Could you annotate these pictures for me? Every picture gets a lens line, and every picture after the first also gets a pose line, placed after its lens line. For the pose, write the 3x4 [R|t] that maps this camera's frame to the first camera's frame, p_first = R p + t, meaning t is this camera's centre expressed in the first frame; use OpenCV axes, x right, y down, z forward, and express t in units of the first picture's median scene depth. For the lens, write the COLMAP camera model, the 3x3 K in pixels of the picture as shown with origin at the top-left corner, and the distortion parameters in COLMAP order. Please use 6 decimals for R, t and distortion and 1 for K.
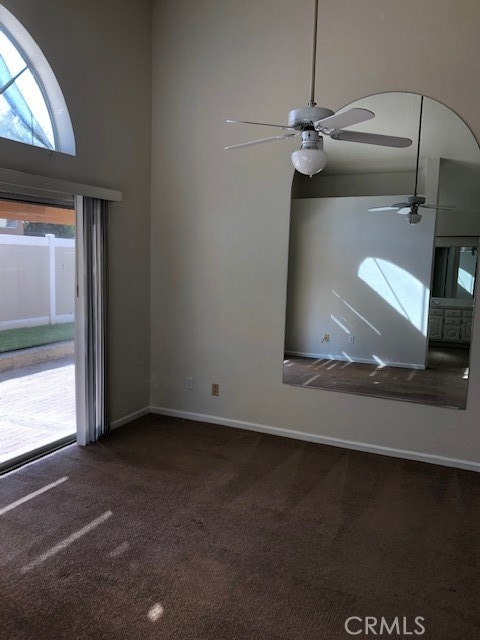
lens RADIAL K [[530.9, 0, 241.6], [0, 530.9, 320.0], [0, 0, 1]] dist [0.024549, -0.004383]
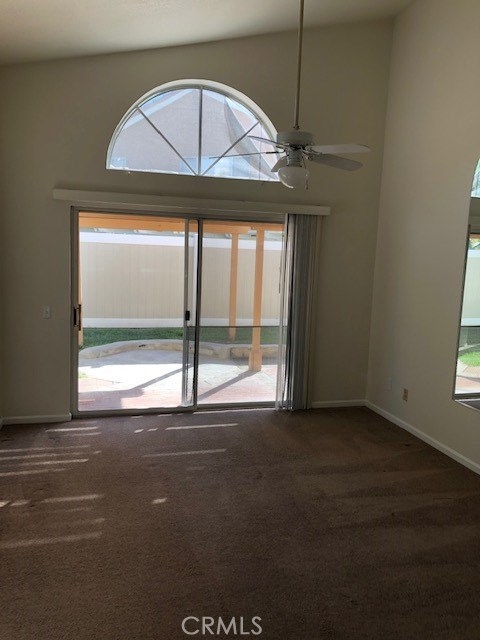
lens RADIAL K [[530.9, 0, 243.3], [0, 530.9, 320.4], [0, 0, 1]] dist [0.024549, -0.004383]
pose [[0.636434, 0.093986, -0.765584, 0.660843], [-0.109856, 0.993475, 0.030639, -0.008224], [0.763468, 0.064605, 0.642606, 0.130712]]
